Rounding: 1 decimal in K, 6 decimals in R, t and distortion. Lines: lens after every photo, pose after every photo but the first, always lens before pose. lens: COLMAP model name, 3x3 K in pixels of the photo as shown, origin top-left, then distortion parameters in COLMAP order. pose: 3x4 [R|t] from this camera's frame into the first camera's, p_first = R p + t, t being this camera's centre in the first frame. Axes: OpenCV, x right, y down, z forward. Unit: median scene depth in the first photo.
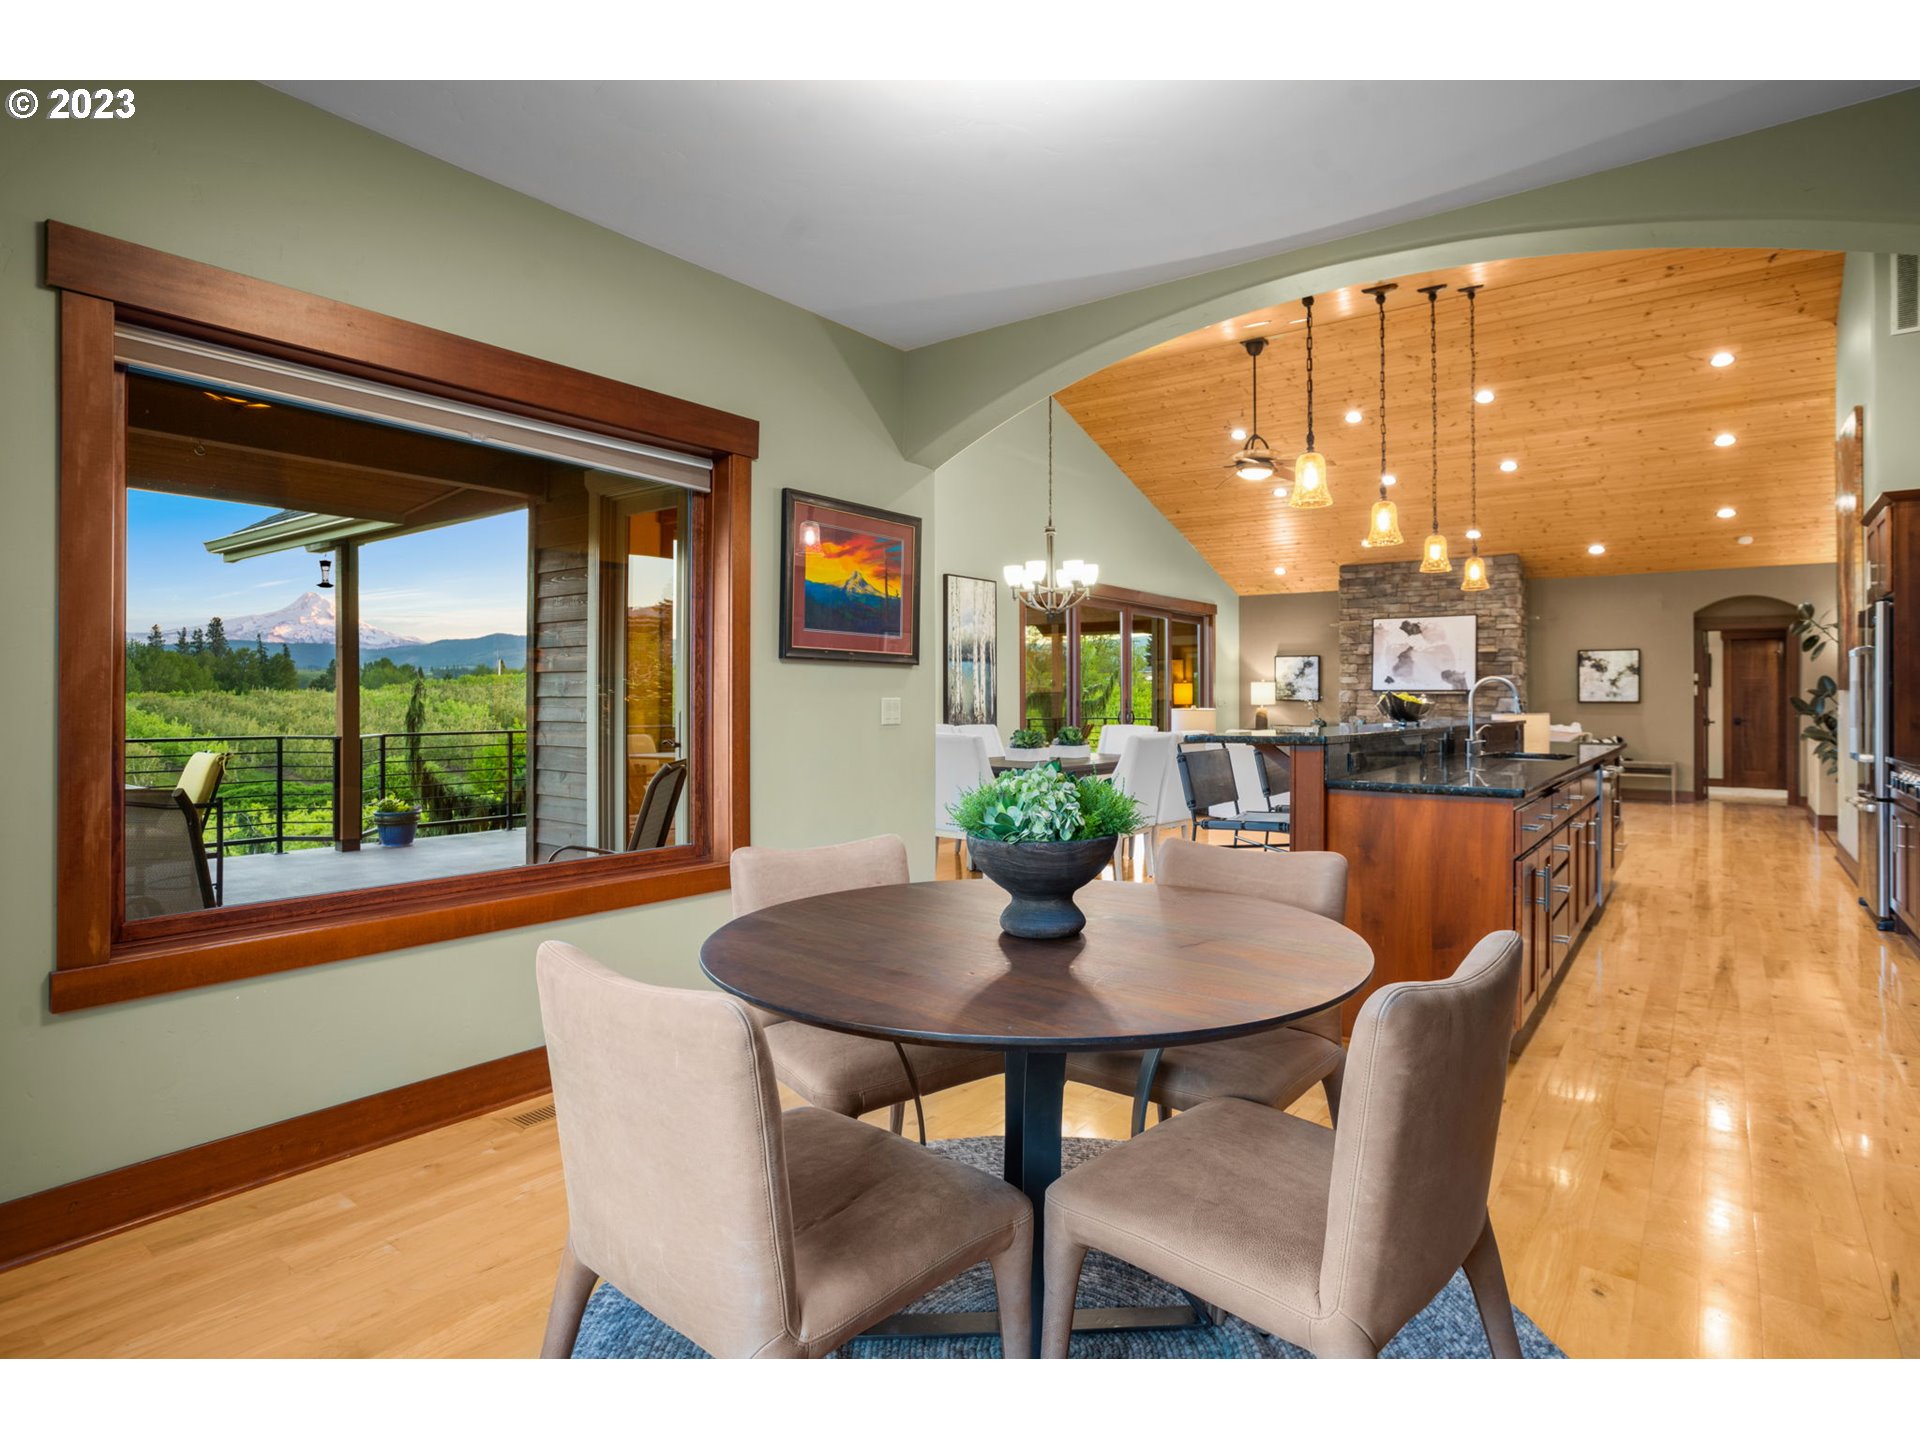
lens RADIAL K [[993.8, 0, 1020.4], [0, 993.8, 697.0], [0, 0, 1]] dist [-0.013267, 0.001329]
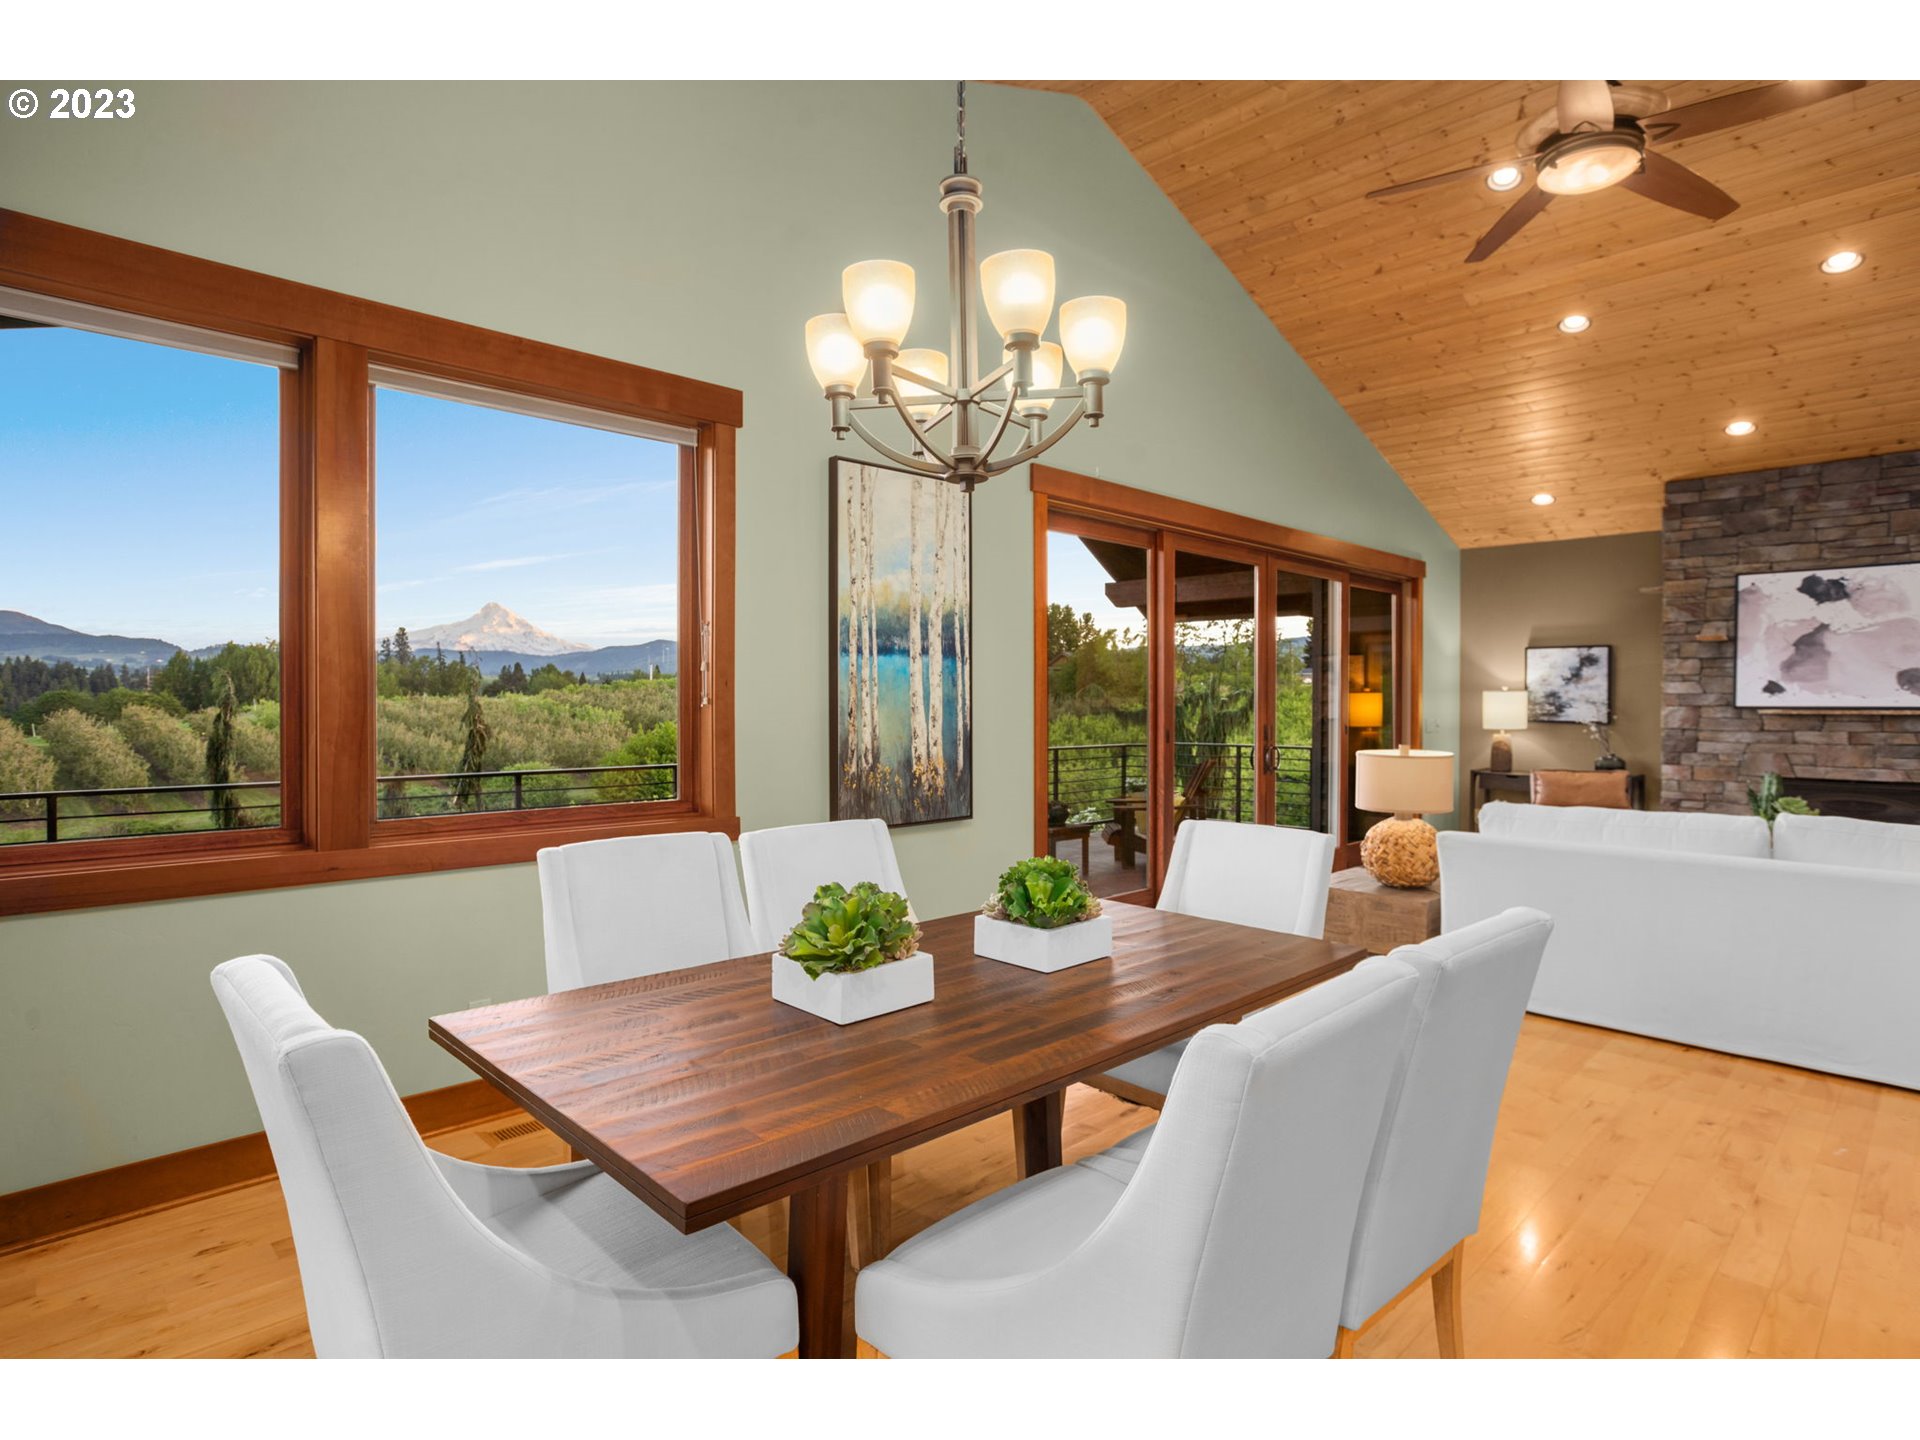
lens RADIAL K [[1042.7, 0, 962.5], [0, 1042.7, 726.9], [0, 0, 1]] dist [-0.036671, 0.025769]
pose [[0.982275, 0.004118, -0.187402, 0.049126], [0.000552, 0.999691, 0.024862, -0.010639], [0.187446, -0.024525, 0.981969, 0.394127]]
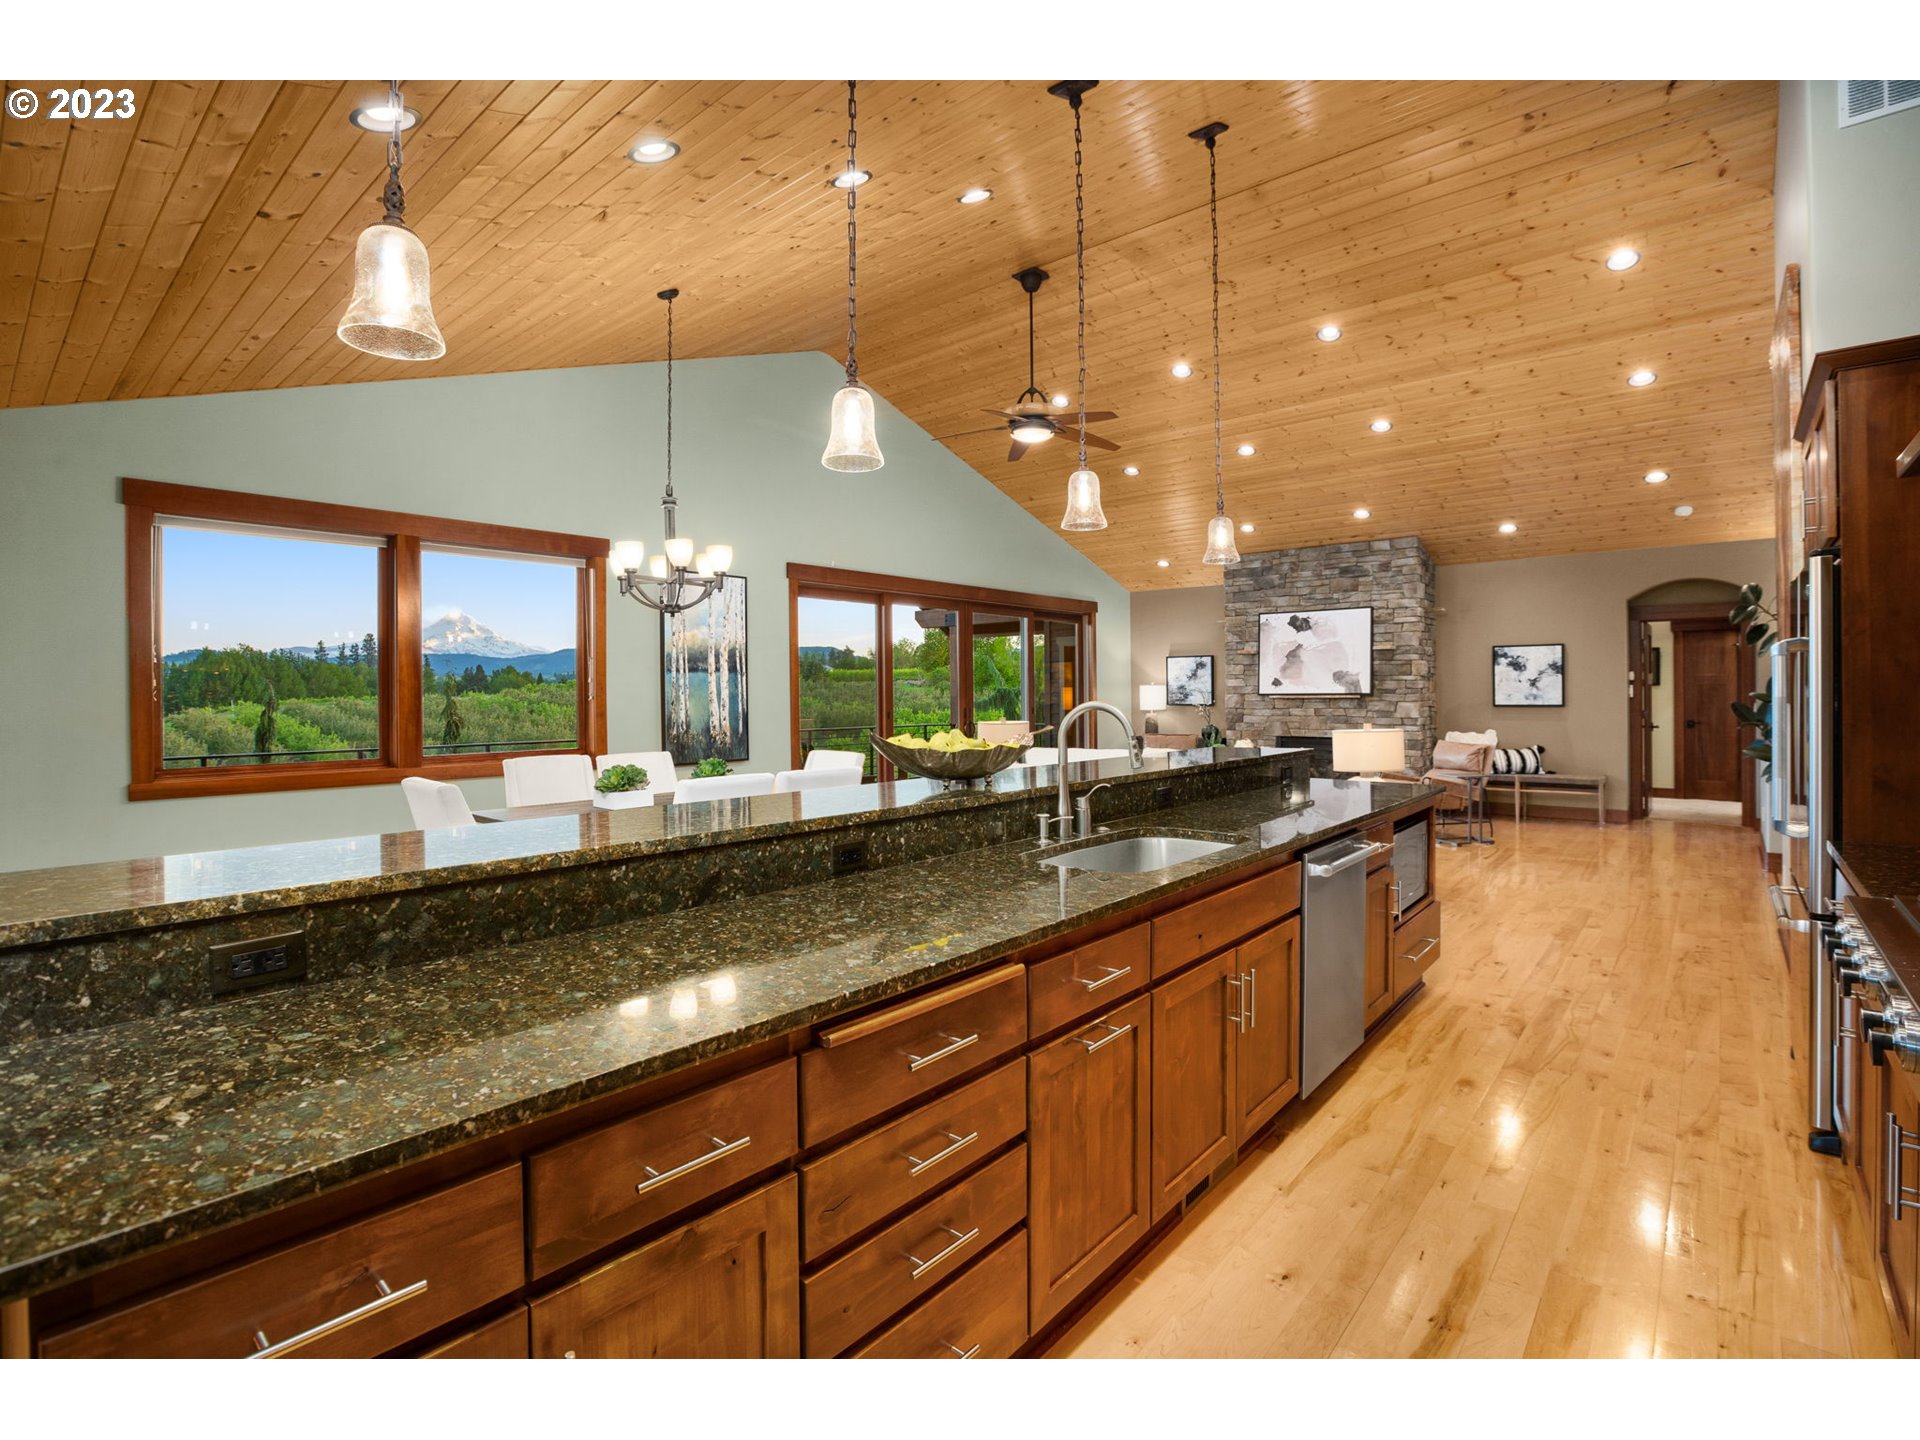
lens RADIAL K [[894.4, 0, 975.7], [0, 894.4, 703.1], [0, 0, 1]] dist [-0.029181, -0.000549]
pose [[0.996472, -0.010241, -0.083301, 0.179286], [0.011131, 0.999886, 0.010228, -0.010336], [0.083186, -0.011119, 0.996472, 0.191741]]
